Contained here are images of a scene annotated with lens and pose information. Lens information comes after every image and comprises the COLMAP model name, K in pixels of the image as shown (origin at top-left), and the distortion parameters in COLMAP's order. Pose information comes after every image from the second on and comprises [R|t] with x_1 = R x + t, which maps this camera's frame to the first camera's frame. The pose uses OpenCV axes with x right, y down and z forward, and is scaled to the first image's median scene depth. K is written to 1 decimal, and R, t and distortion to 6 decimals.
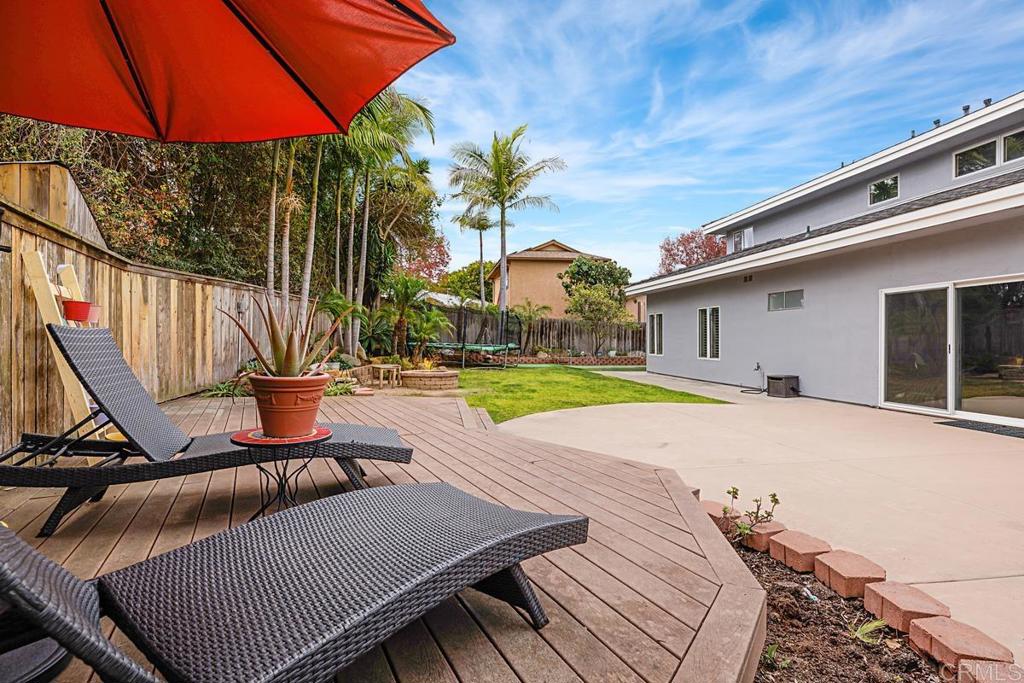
lens RADIAL K [[511.1, 0, 513.9], [0, 511.1, 337.3], [0, 0, 1]] dist [-0.001486, 0.000107]
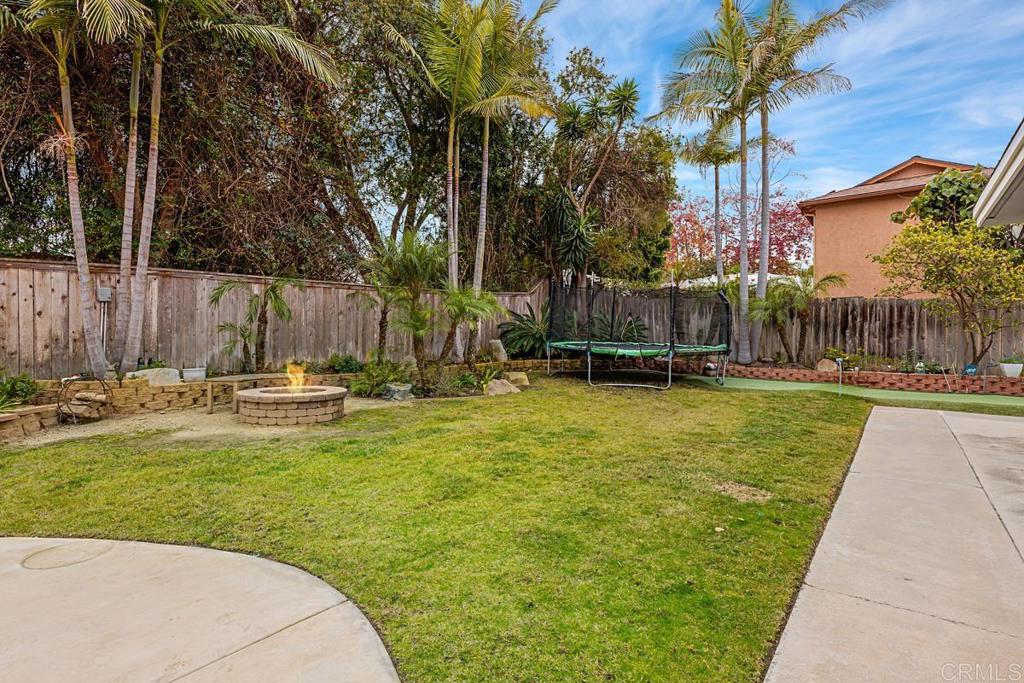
lens RADIAL K [[511.1, 0, 513.9], [0, 511.1, 337.3], [0, 0, 1]] dist [-0.001486, 0.000107]
pose [[0.699859, -0.002162, -0.714278, 0.195714], [0.001762, 0.999998, -0.001300, 0.003894], [0.714279, -0.000349, 0.699861, 0.362158]]
